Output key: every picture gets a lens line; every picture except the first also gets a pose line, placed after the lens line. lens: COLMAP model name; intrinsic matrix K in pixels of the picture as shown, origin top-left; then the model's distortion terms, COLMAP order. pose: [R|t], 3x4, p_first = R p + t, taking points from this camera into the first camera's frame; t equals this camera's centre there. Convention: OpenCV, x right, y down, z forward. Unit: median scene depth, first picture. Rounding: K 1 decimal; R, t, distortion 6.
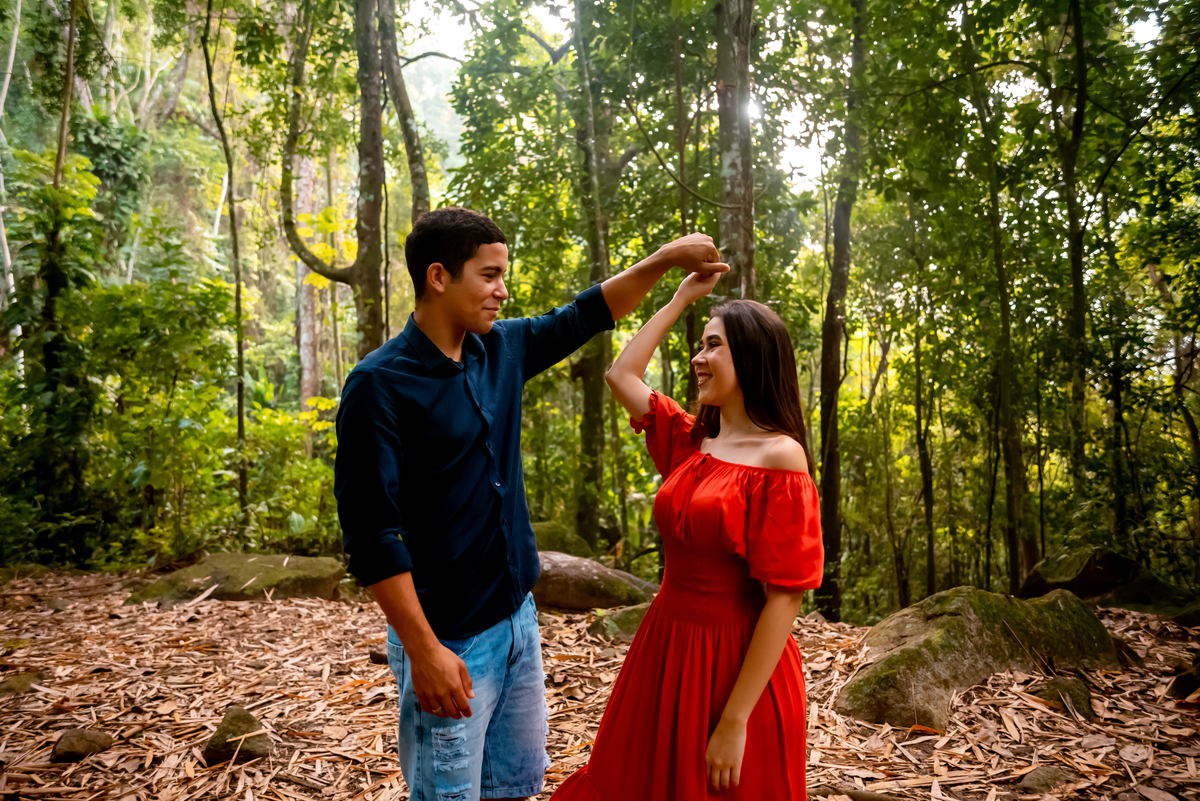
lens RADIAL K [[877.7, 0, 600.0], [0, 877.7, 400.5], [0, 0, 1]] dist [-0.084422, 0.090987]
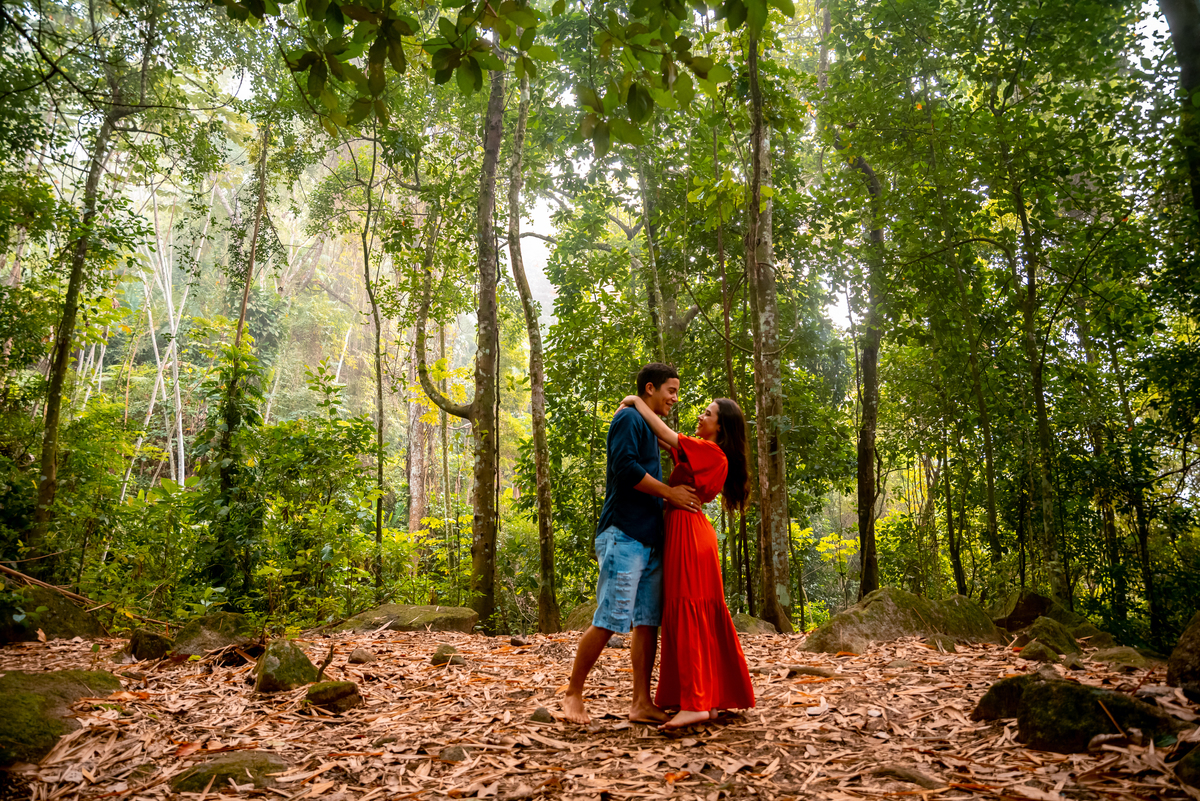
lens RADIAL K [[908.3, 0, 600.0], [0, 908.3, 400.5], [0, 0, 1]] dist [-0.003342, -0.000682]
pose [[0.996127, -0.013320, -0.086908, 0.015814], [-0.001390, 0.985950, -0.167035, 0.054494], [0.087912, 0.166509, 0.982113, -0.254752]]
